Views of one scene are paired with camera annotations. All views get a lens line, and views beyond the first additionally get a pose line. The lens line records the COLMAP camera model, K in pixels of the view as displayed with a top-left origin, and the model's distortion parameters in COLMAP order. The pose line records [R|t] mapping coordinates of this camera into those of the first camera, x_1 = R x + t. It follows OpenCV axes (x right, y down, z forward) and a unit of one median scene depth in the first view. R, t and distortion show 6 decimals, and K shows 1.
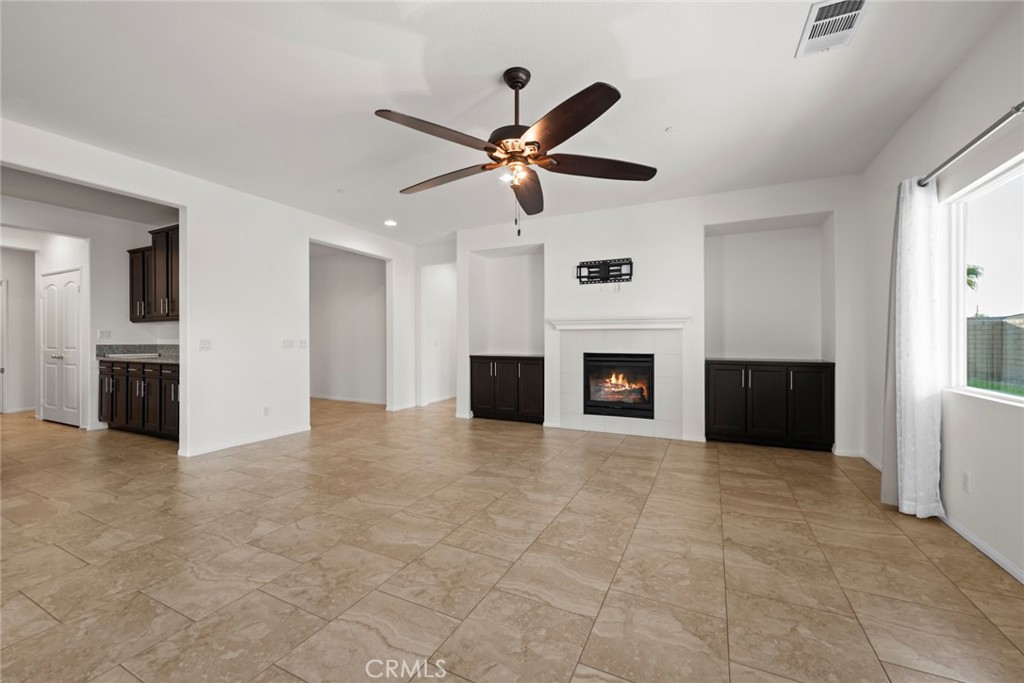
lens RADIAL K [[406.2, 0, 513.7], [0, 406.2, 341.0], [0, 0, 1]] dist [0.001942, 0.000402]
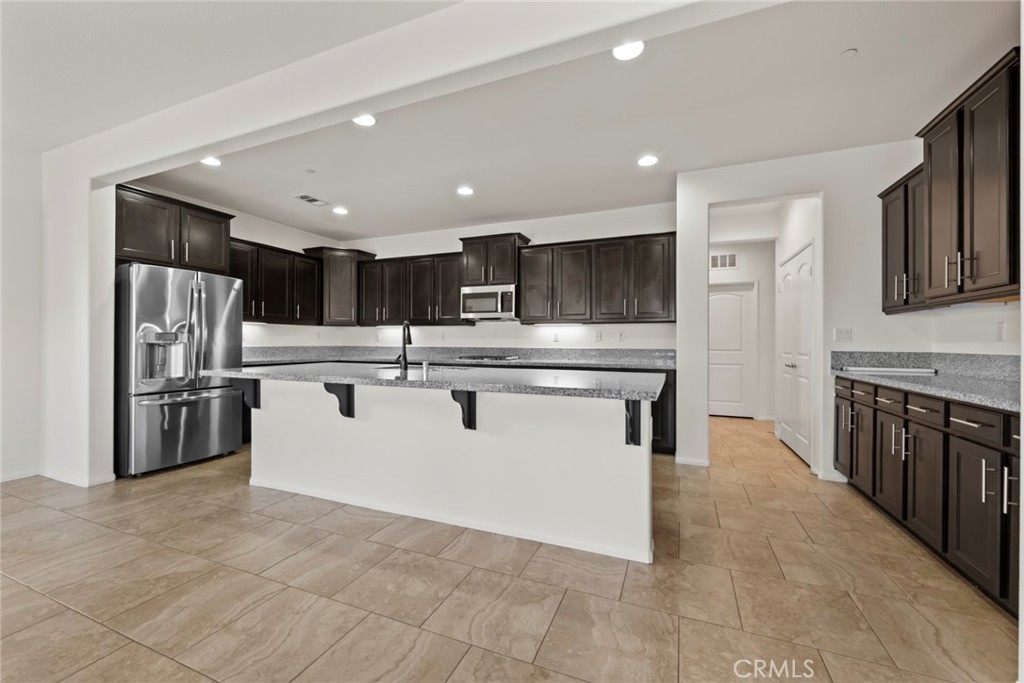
lens RADIAL K [[406.2, 0, 513.7], [0, 406.2, 341.9], [0, 0, 1]] dist [0.001942, 0.000402]
pose [[0.068436, 0.001203, -0.997655, -0.405218], [-0.004099, 0.999991, 0.000924, -0.004140], [0.997647, 0.004026, 0.068440, 0.443207]]
